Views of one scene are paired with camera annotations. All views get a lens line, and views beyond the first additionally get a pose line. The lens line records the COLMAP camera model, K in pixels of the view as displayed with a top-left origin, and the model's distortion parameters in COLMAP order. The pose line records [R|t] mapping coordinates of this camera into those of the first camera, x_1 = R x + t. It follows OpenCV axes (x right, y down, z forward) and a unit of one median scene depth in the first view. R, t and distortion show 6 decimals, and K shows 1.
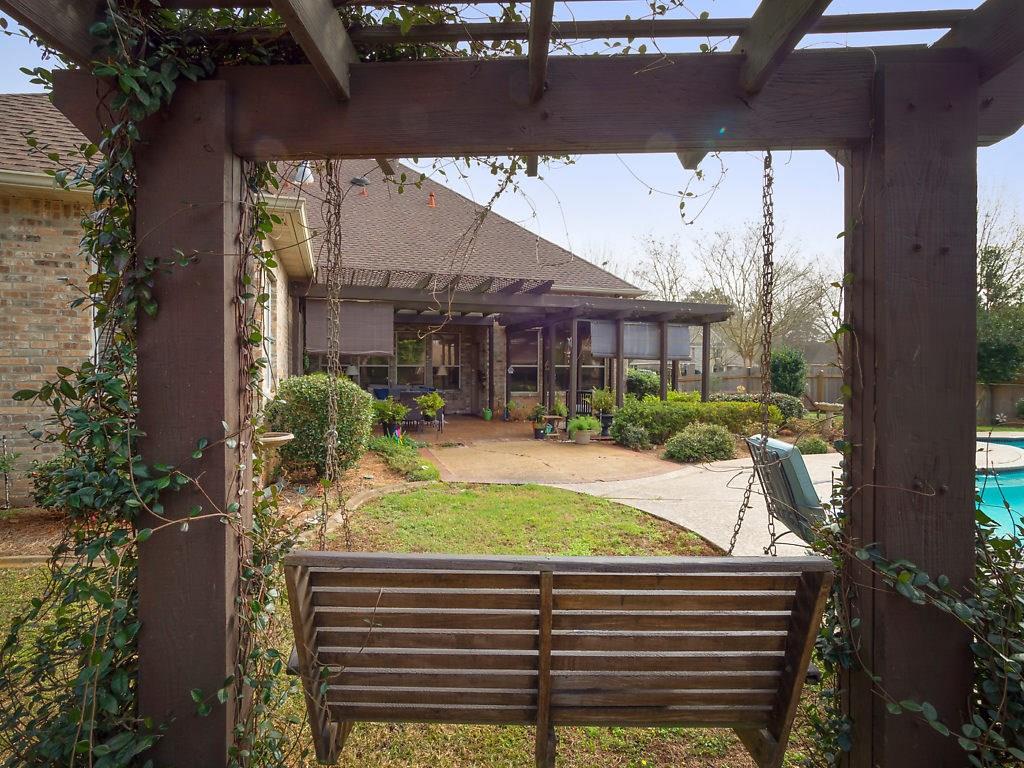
lens RADIAL K [[528.5, 0, 511.4], [0, 528.5, 382.1], [0, 0, 1]] dist [-0.003495, 0.000359]
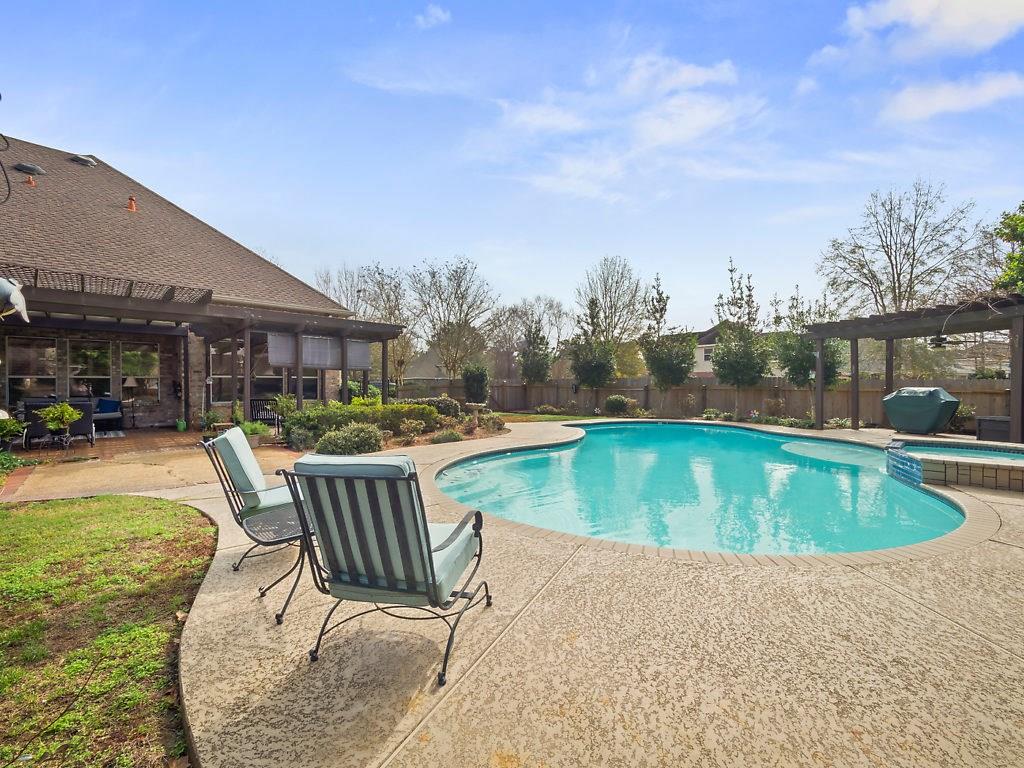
lens RADIAL K [[440.0, 0, 509.0], [0, 440.0, 386.1], [0, 0, 1]] dist [-0.006797, -0.000860]
pose [[0.890769, -0.009026, 0.454367, 0.128878], [0.016748, 0.999776, -0.012974, 0.008612], [-0.454148, 0.019166, 0.890720, -0.009395]]
